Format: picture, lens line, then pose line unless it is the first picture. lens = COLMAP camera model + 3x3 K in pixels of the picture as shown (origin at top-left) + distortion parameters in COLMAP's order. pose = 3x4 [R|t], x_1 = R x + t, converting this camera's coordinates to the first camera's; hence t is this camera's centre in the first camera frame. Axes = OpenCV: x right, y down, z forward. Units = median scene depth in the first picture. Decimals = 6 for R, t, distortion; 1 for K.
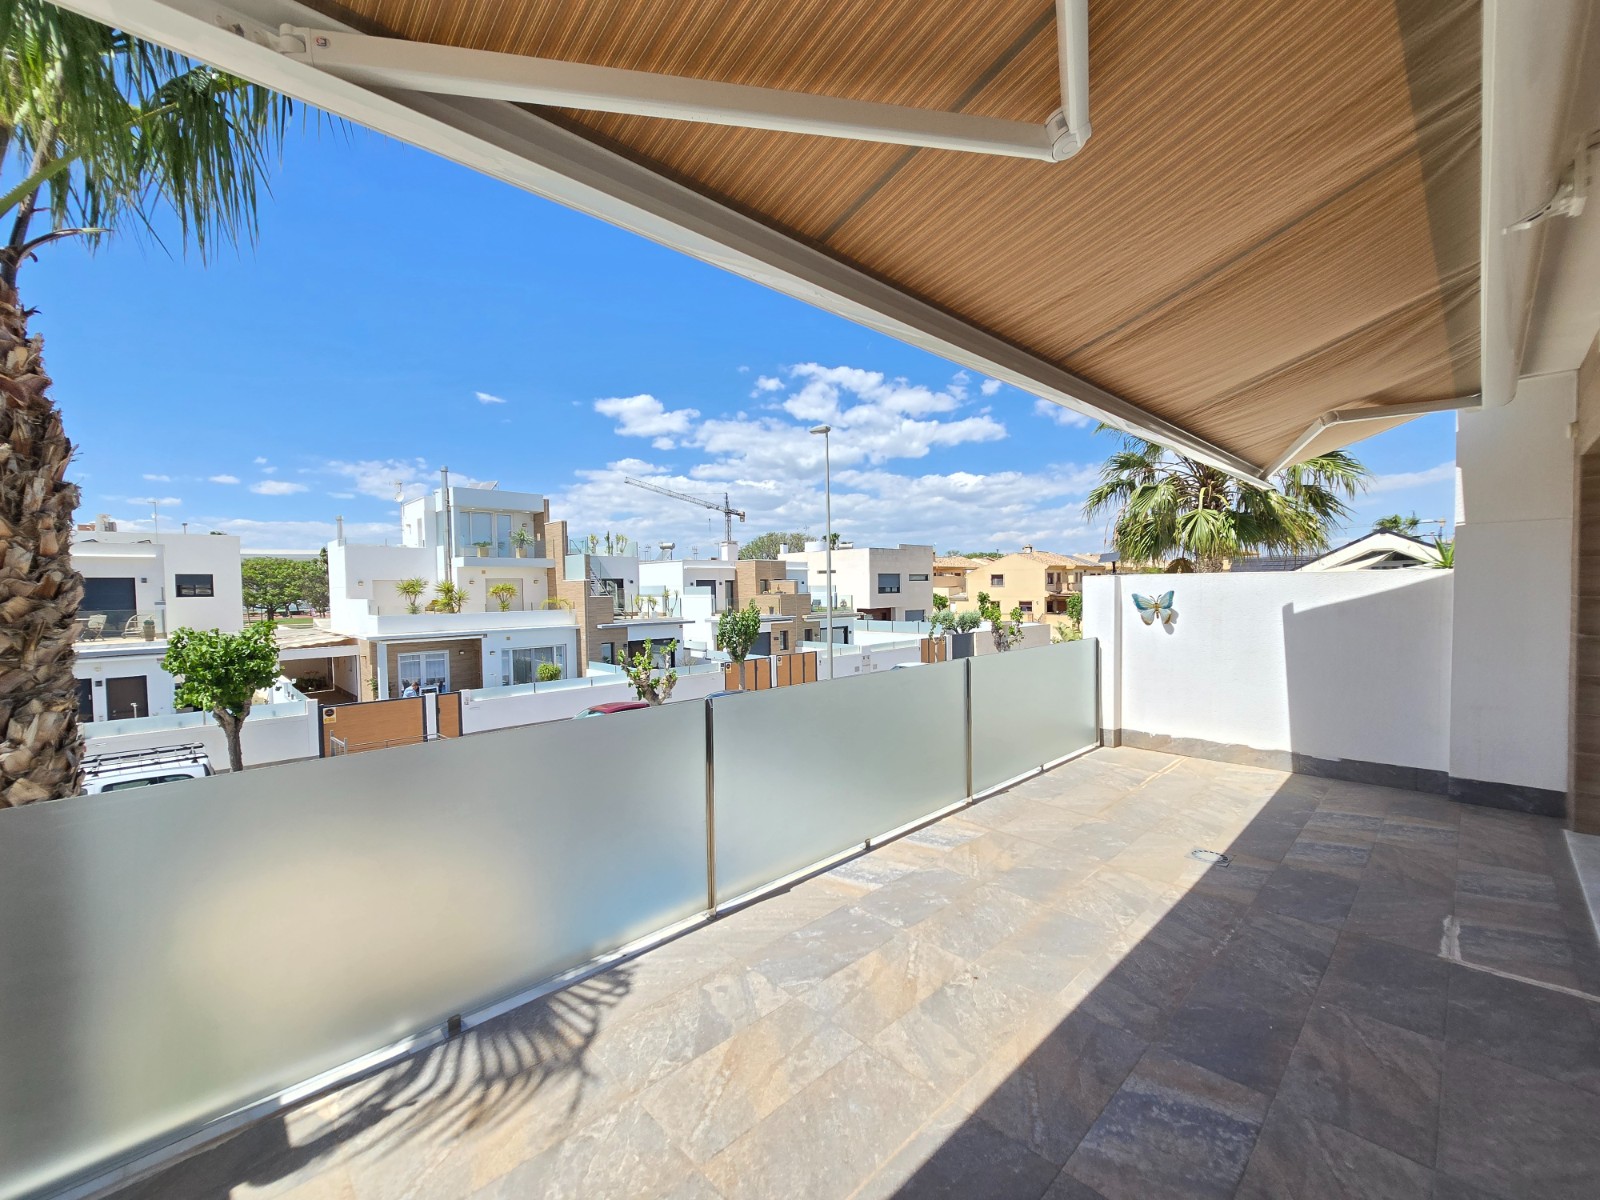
lens RADIAL K [[656.1, 0, 798.1], [0, 656.1, 607.3], [0, 0, 1]] dist [-0.000673, -0.000352]
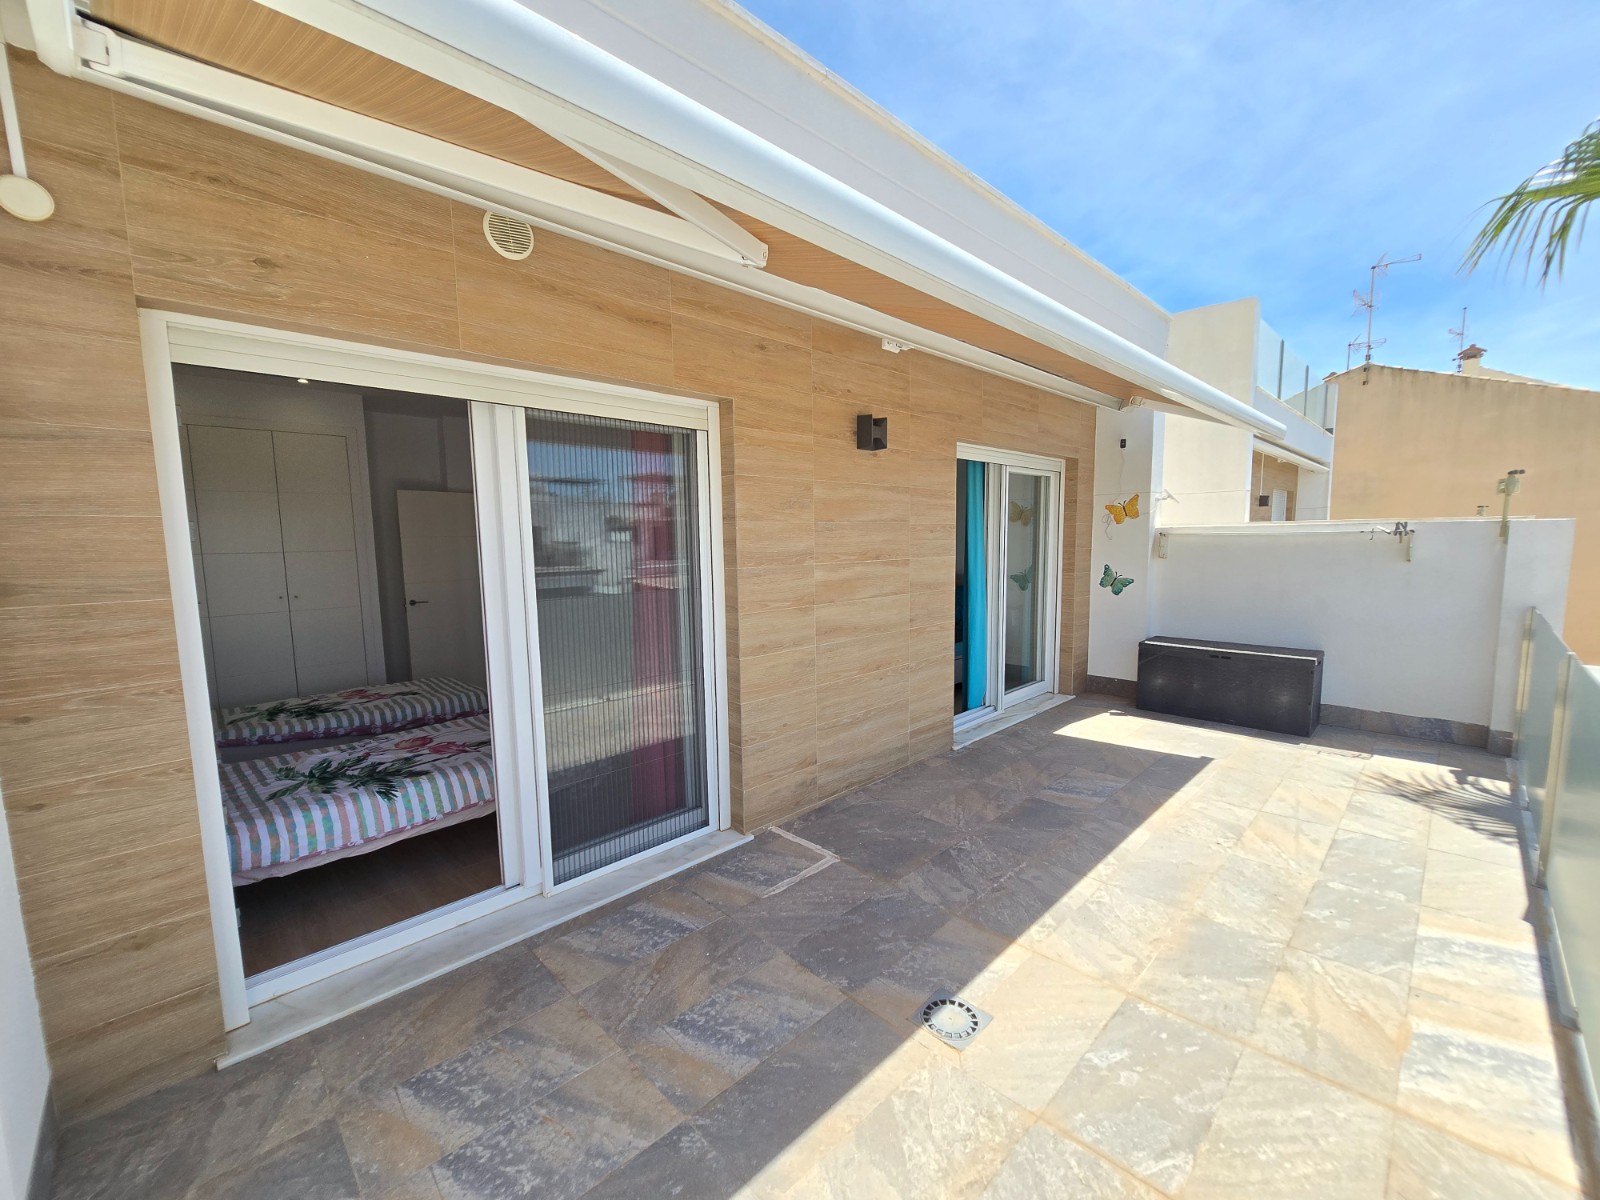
lens RADIAL K [[696.8, 0, 800.0], [0, 696.8, 600.0], [0, 0, 1]] dist [-0.000605, -0.000499]
pose [[-0.998773, 0.034165, -0.035844, 0.916114], [0.029644, 0.992349, 0.119849, -0.071679], [0.039664, 0.118639, -0.992145, 1.855642]]
